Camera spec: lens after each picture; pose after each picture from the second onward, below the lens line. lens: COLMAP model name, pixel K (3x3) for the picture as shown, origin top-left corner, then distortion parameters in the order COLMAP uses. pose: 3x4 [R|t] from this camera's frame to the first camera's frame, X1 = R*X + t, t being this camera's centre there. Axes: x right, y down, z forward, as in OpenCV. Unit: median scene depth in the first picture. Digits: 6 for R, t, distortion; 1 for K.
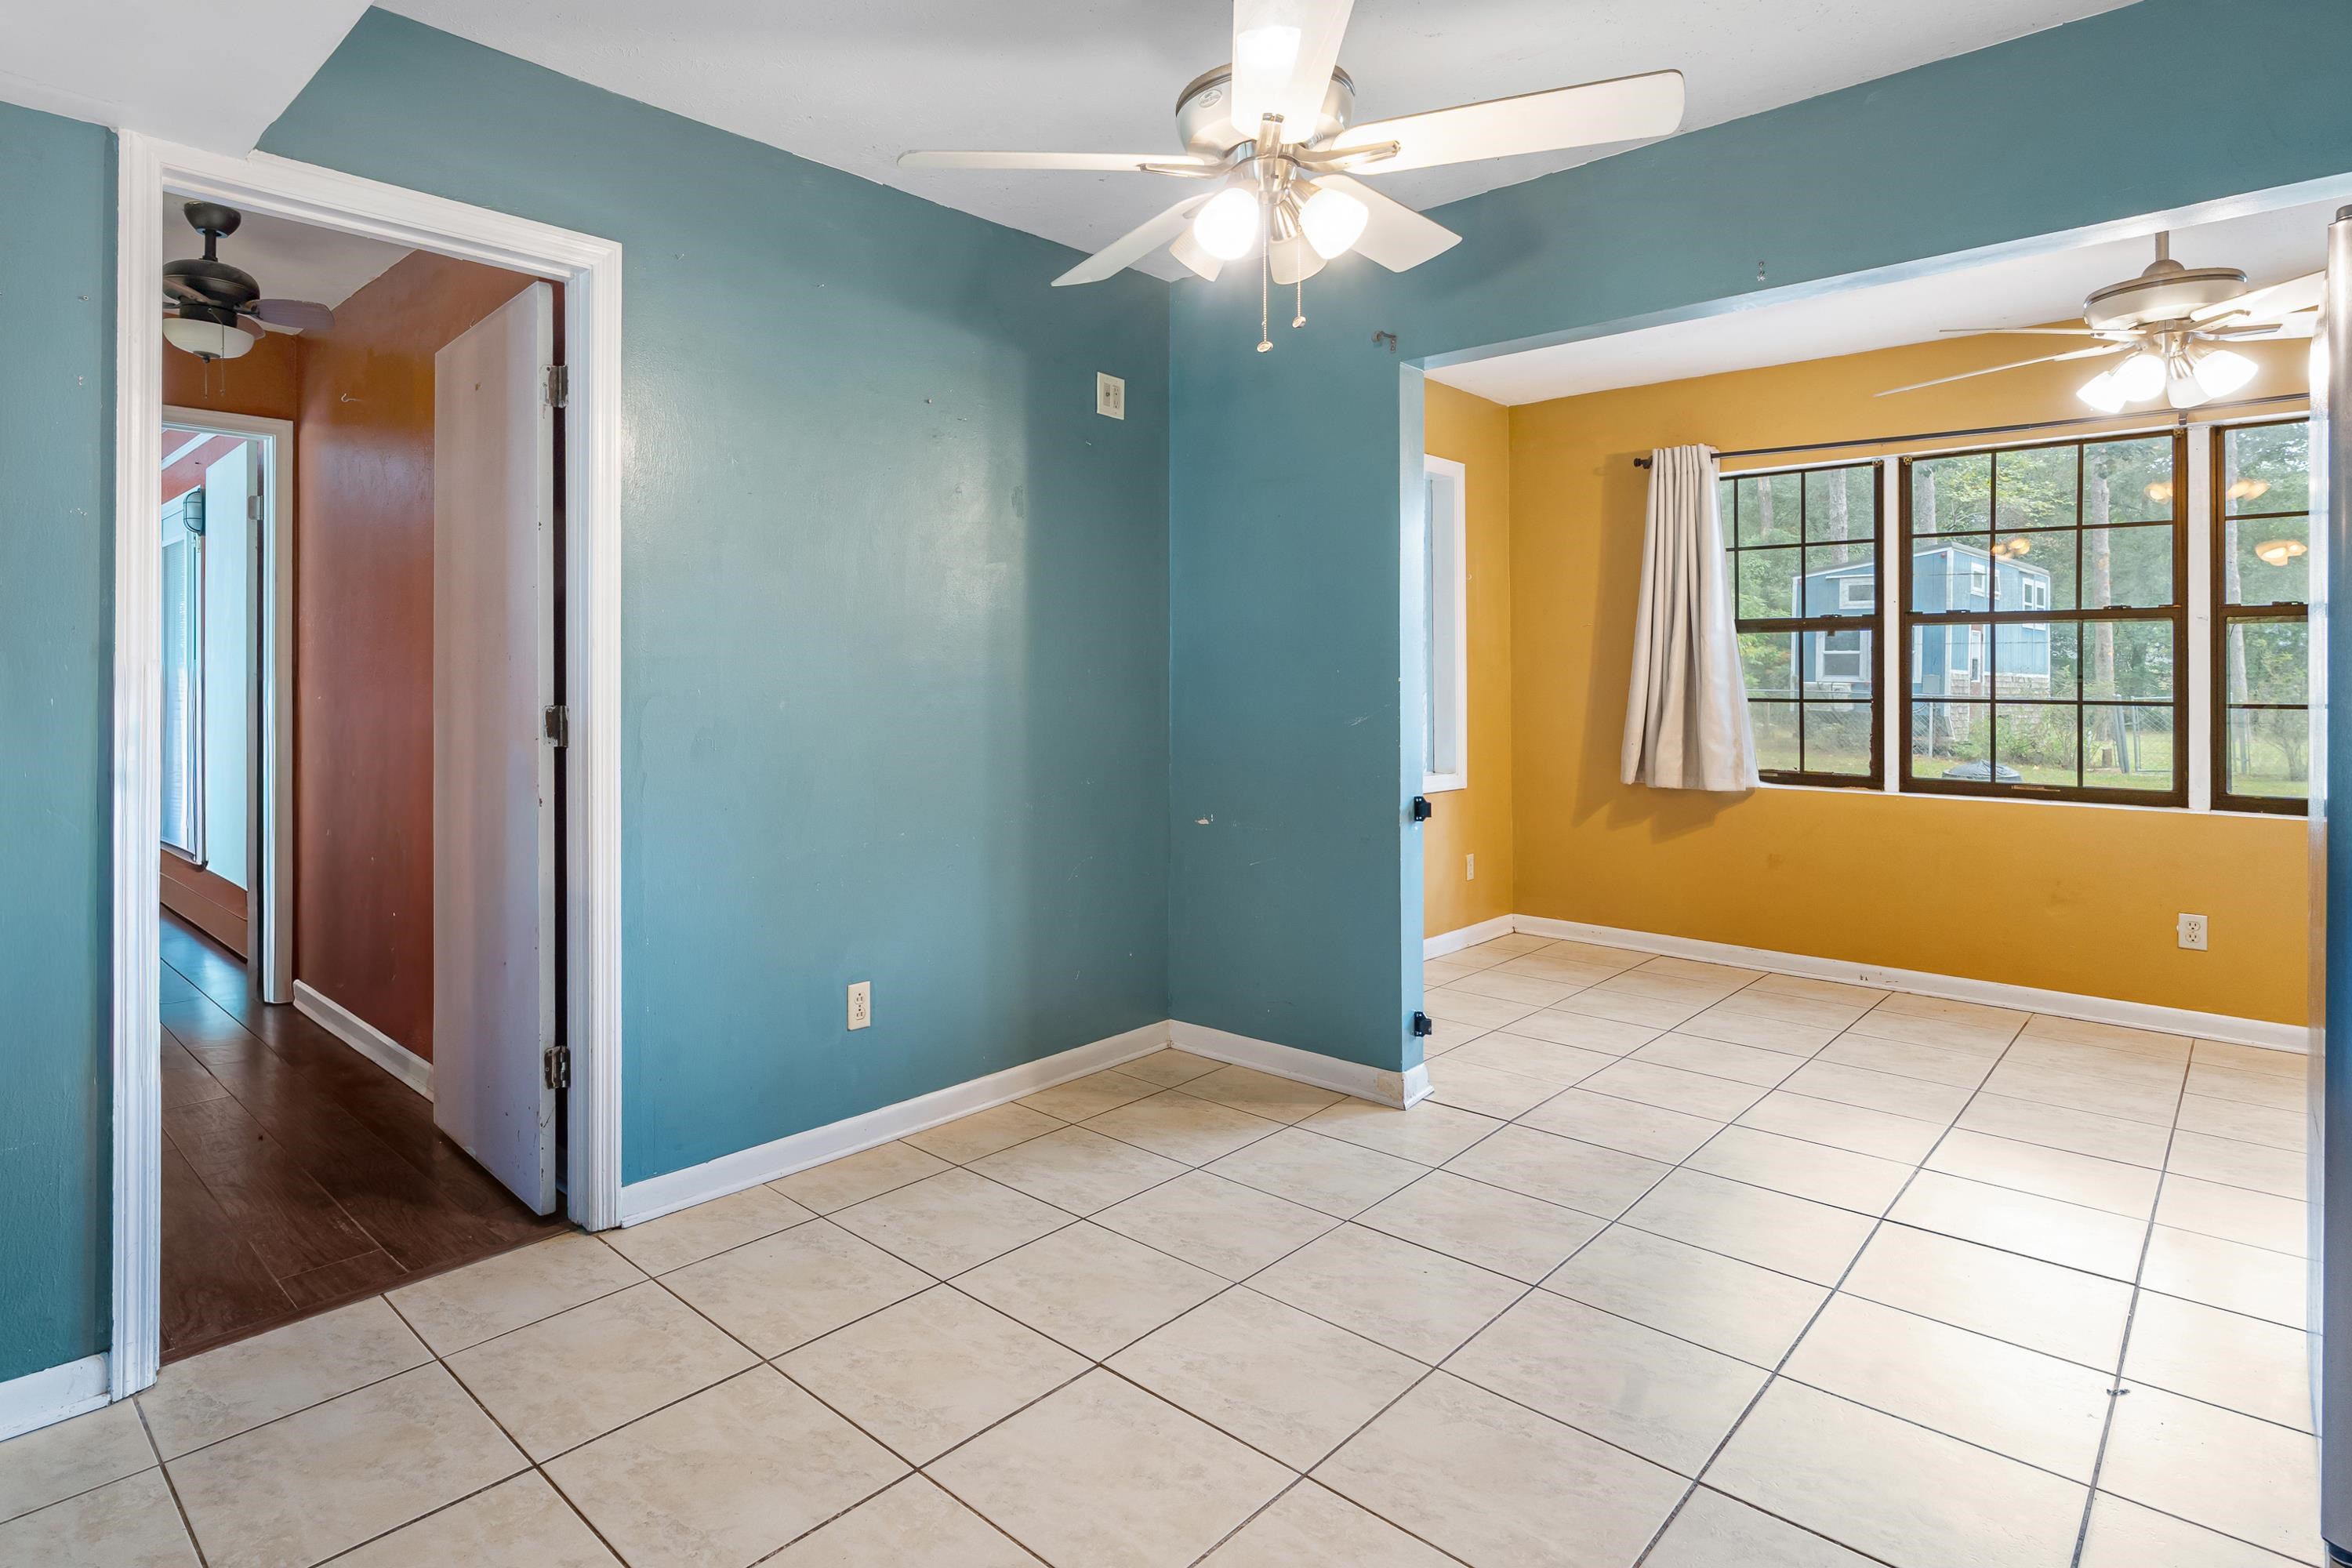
lens RADIAL K [[1224.9, 0, 1199.9], [0, 1224.9, 673.4], [0, 0, 1]] dist [-0.005832, -0.000829]
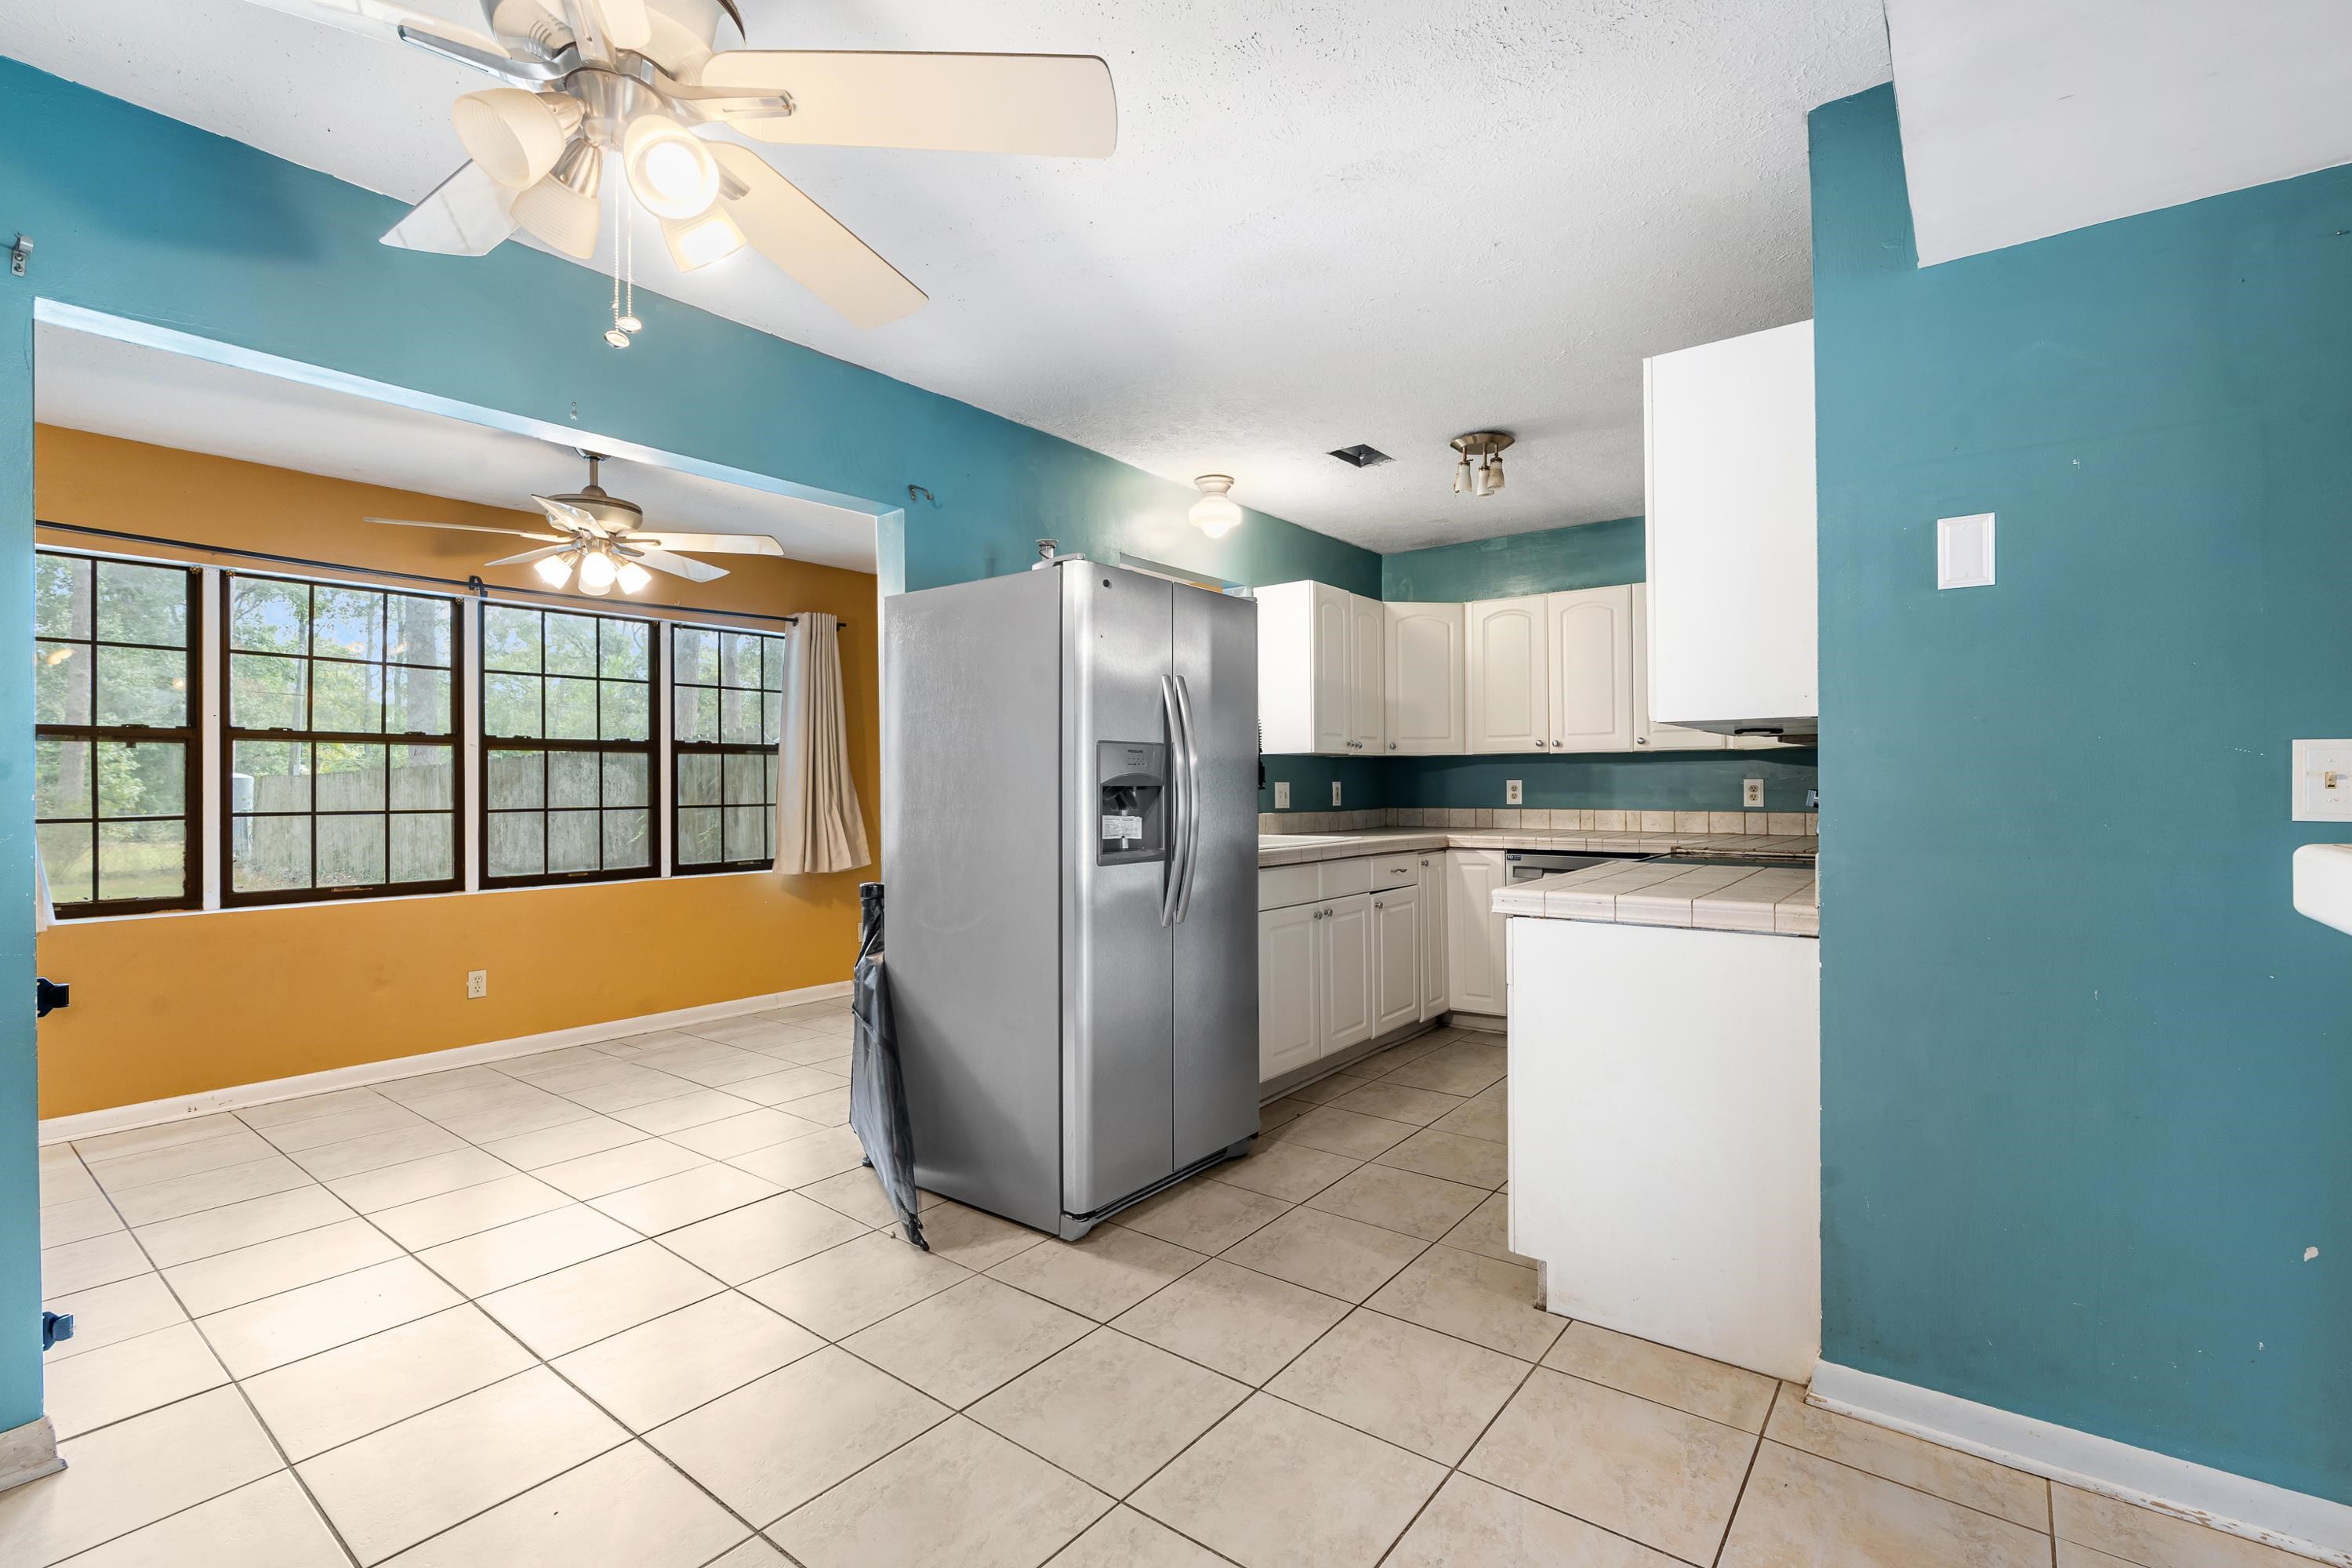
lens RADIAL K [[1047.5, 0, 1184.1], [0, 1047.5, 778.2], [0, 0, 1]] dist [-0.004495, 0.000467]
pose [[-0.063612, 0.004779, 0.997963, -0.327481], [0.003443, 0.999984, -0.004569, -0.001882], [-0.997969, 0.003145, -0.063627, 0.287004]]
